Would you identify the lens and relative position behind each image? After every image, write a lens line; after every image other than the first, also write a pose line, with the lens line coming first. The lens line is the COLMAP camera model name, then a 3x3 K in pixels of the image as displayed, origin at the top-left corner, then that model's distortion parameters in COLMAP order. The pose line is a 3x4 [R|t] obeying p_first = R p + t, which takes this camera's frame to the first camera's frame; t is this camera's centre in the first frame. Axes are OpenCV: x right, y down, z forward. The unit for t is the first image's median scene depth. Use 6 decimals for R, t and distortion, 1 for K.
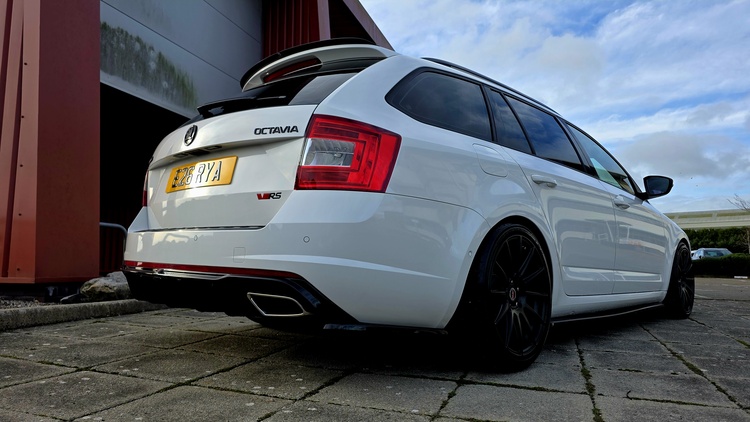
lens RADIAL K [[508.7, 0, 374.7], [0, 508.7, 211.9], [0, 0, 1]] dist [0.034287, -0.018098]
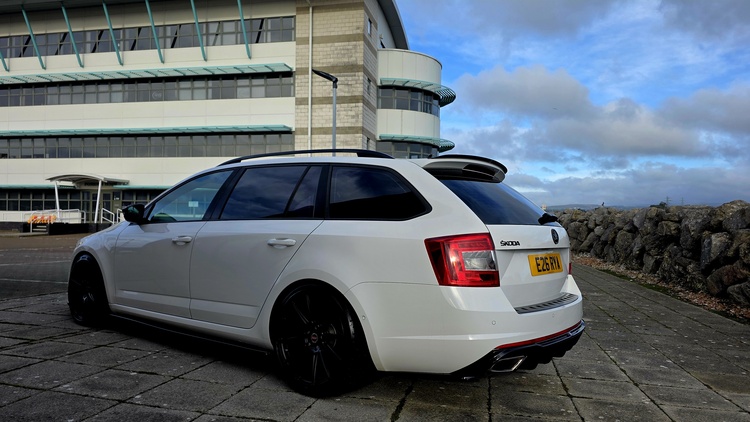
lens RADIAL K [[508.7, 0, 377.1], [0, 508.7, 214.6], [0, 0, 1]] dist [0.034287, -0.018098]
pose [[-0.114089, 0.003259, 0.993465, -1.984133], [-0.118068, 0.992863, -0.016816, -0.147346], [-0.986430, -0.119215, -0.112890, 1.905377]]
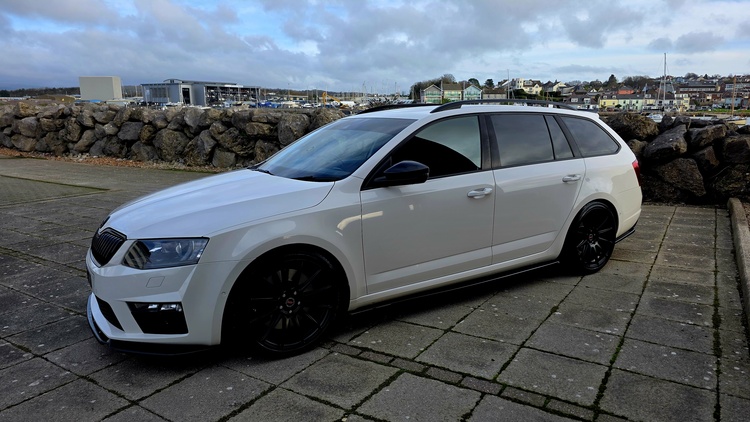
lens RADIAL K [[508.7, 0, 379.2], [0, 508.7, 206.6], [0, 0, 1]] dist [0.034287, -0.018098]
pose [[-0.969830, -0.050292, 0.238539, 0.040768], [-0.028895, 0.995306, 0.092364, -0.106599], [-0.242065, 0.082684, -0.966731, 4.447476]]
